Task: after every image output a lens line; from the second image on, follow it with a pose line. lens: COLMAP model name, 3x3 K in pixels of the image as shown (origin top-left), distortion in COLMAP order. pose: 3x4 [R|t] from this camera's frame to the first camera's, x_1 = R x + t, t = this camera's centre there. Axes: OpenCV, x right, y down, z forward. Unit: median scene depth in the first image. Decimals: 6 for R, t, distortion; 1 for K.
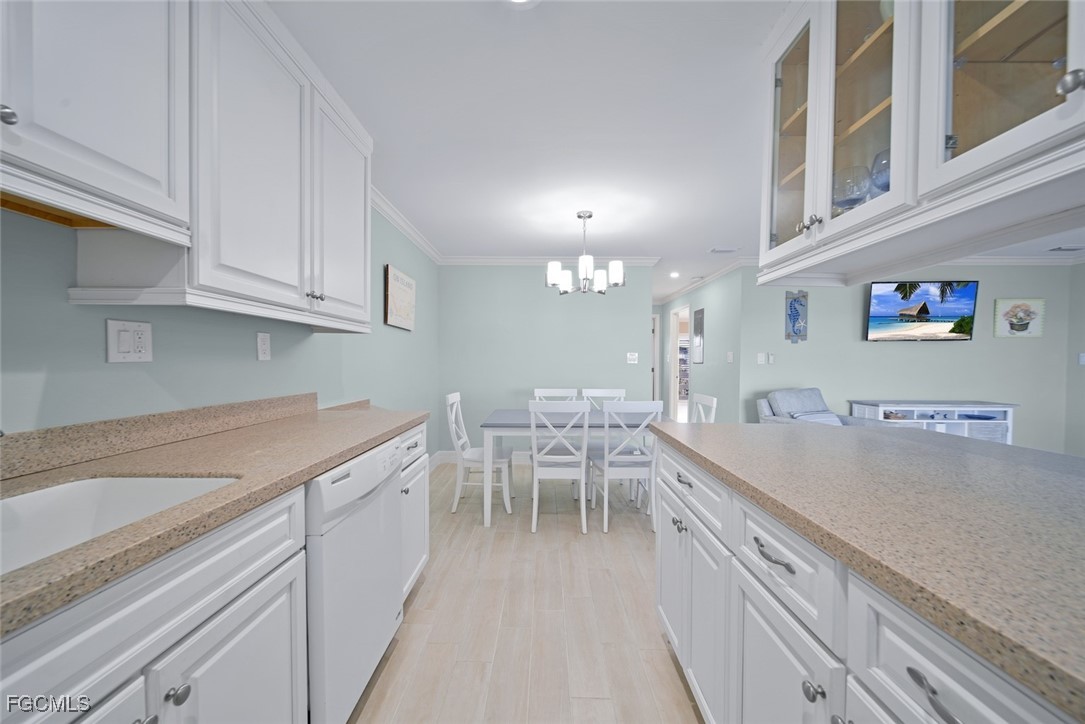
lens RADIAL K [[395.5, 0, 531.3], [0, 395.5, 370.1], [0, 0, 1]] dist [0.002418, -0.002109]
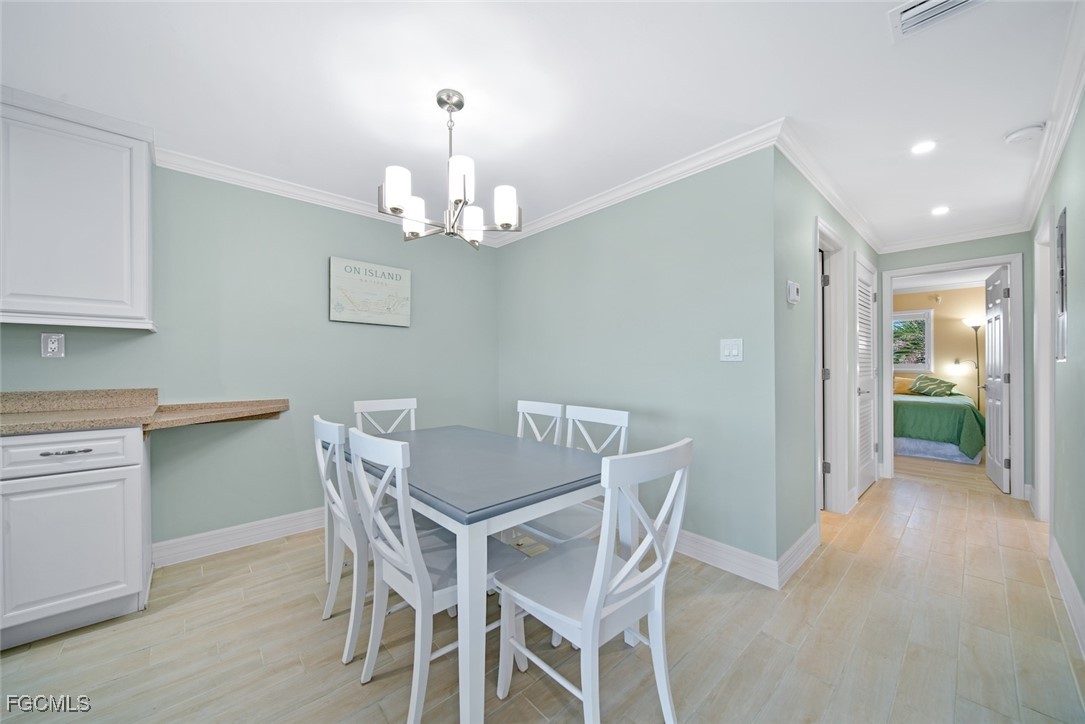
lens RADIAL K [[395.5, 0, 532.5], [0, 395.5, 366.0], [0, 0, 1]] dist [0.002418, -0.002109]
pose [[0.681391, -0.004324, -0.731907, 0.498633], [-0.012328, 0.999773, -0.017384, 0.001099], [0.731816, 0.020868, 0.681183, 0.557248]]
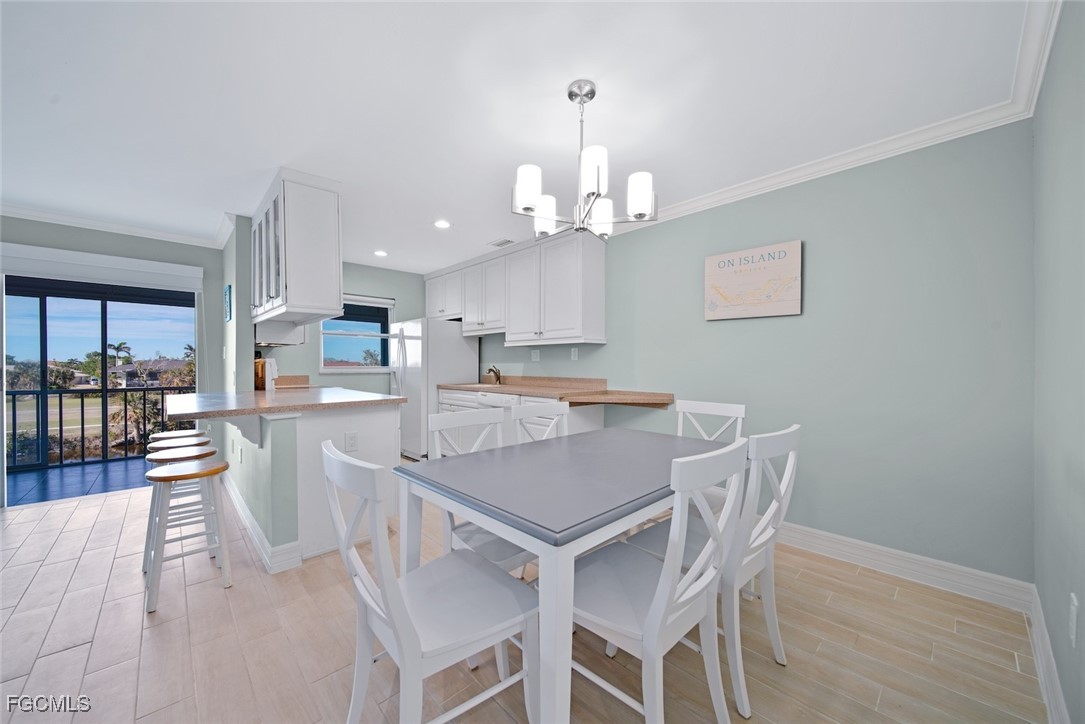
lens RADIAL K [[395.5, 0, 544.7], [0, 395.5, 365.8], [0, 0, 1]] dist [0.002418, -0.002109]
pose [[-0.700595, -0.005970, -0.713534, 0.449202], [-0.023290, 0.999624, 0.014504, -0.009733], [0.713179, 0.026779, -0.700471, 1.083279]]
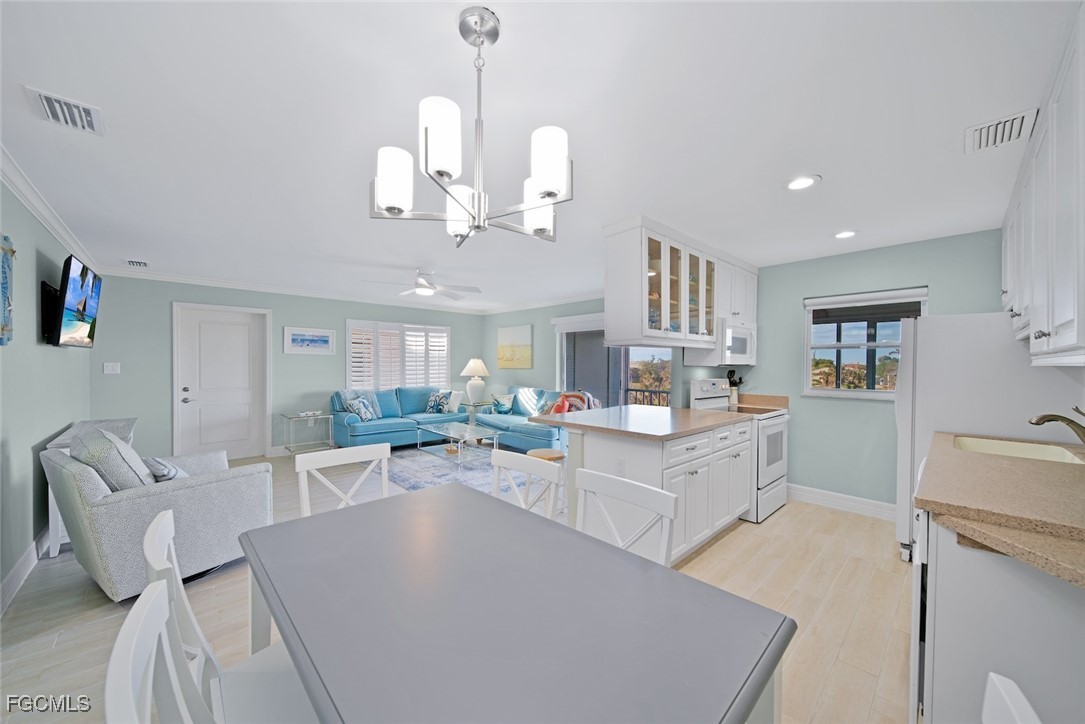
lens RADIAL K [[395.5, 0, 542.6], [0, 395.5, 370.9], [0, 0, 1]] dist [0.002418, -0.002109]
pose [[-0.720362, -0.023694, 0.693193, -0.141770], [0.004032, 0.999256, 0.038345, -0.059014], [-0.693586, 0.030417, -0.719731, 0.984240]]
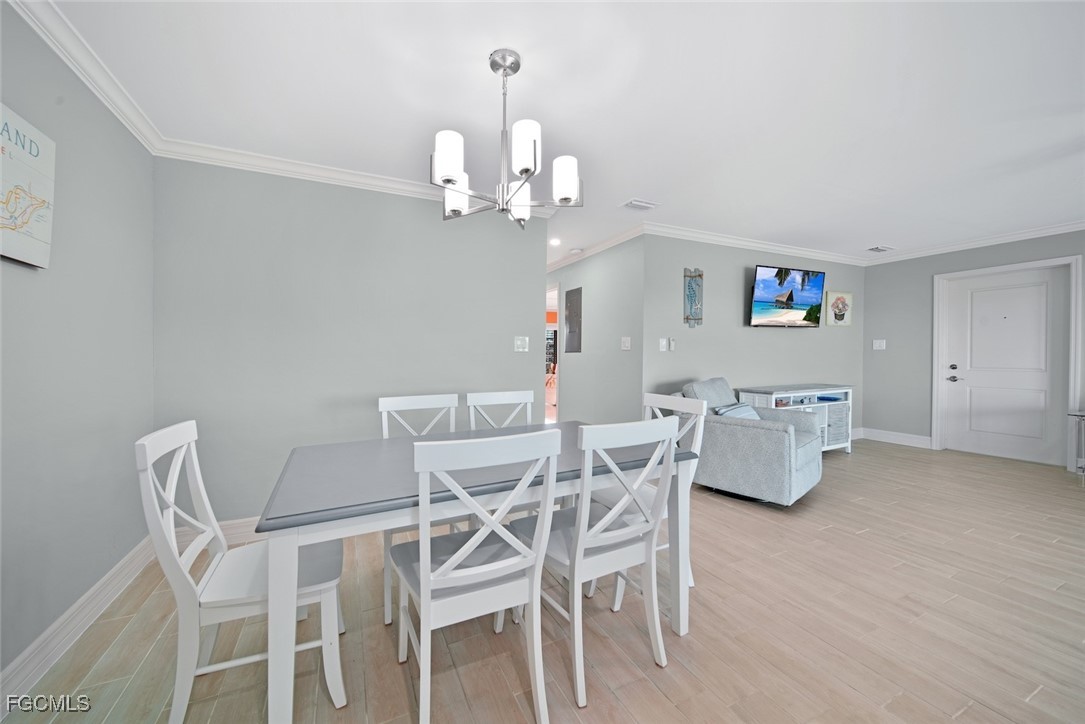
lens RADIAL K [[385.9, 0, 535.2], [0, 385.9, 356.7], [0, 0, 1]] dist [0.009134, -0.003749]
pose [[0.897999, -0.011056, 0.439858, -0.040189], [0.020042, 0.999674, -0.015791, 0.004718], [-0.439540, 0.022996, 0.897928, 0.415042]]
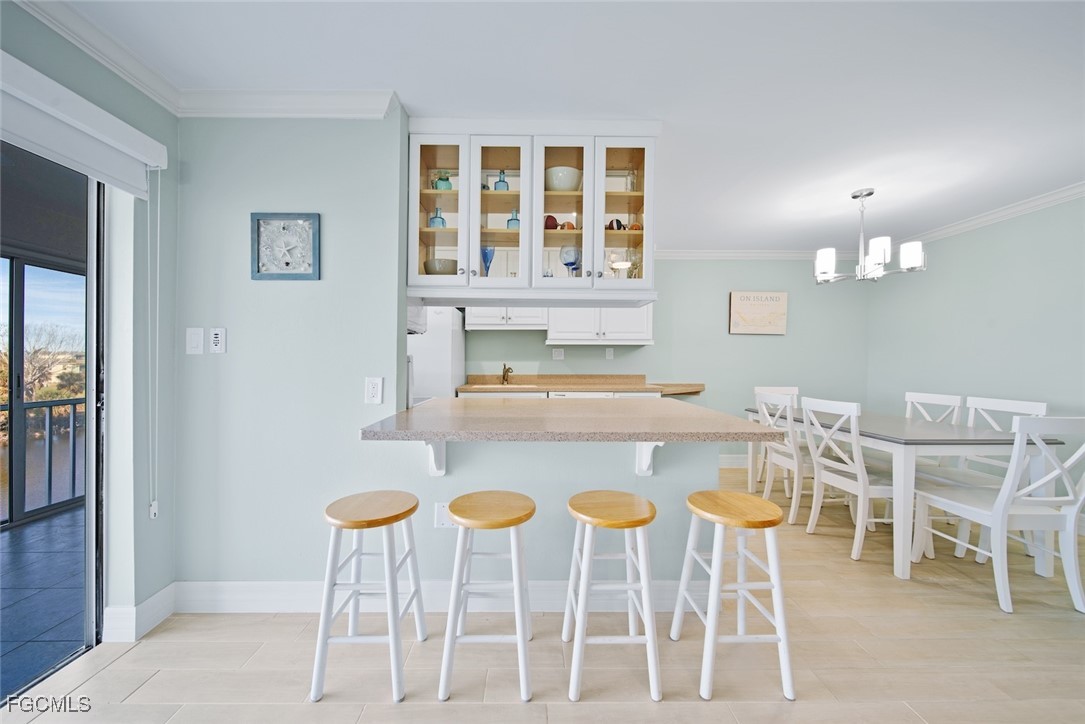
lens RADIAL K [[385.9, 0, 529.3], [0, 385.9, 365.9], [0, 0, 1]] dist [0.009134, -0.003749]
pose [[0.031649, 0.006650, -0.999477, 0.773925], [-0.024776, 0.999676, 0.005867, 0.007192], [0.999192, 0.024577, 0.031804, 0.188953]]
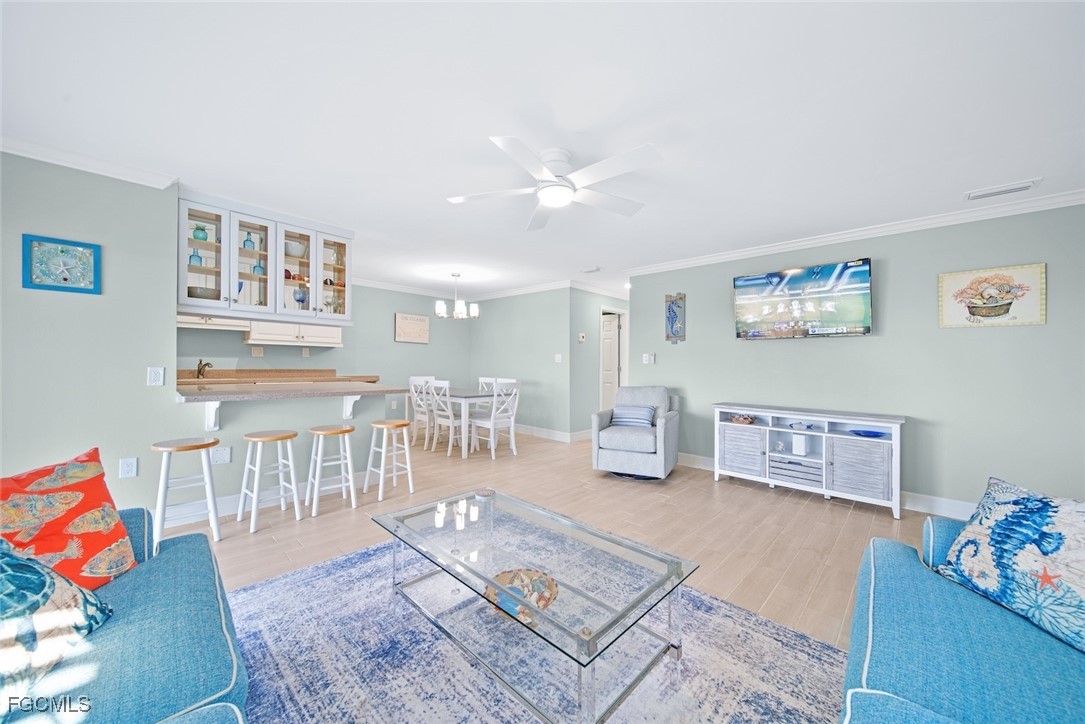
lens RADIAL K [[395.5, 0, 521.2], [0, 395.5, 382.3], [0, 0, 1]] dist [0.002418, -0.002109]
pose [[0.717588, 0.040622, -0.695283, 1.219358], [-0.029402, 0.999175, 0.028032, 0.016319], [0.695847, 0.000328, 0.718190, -0.026397]]
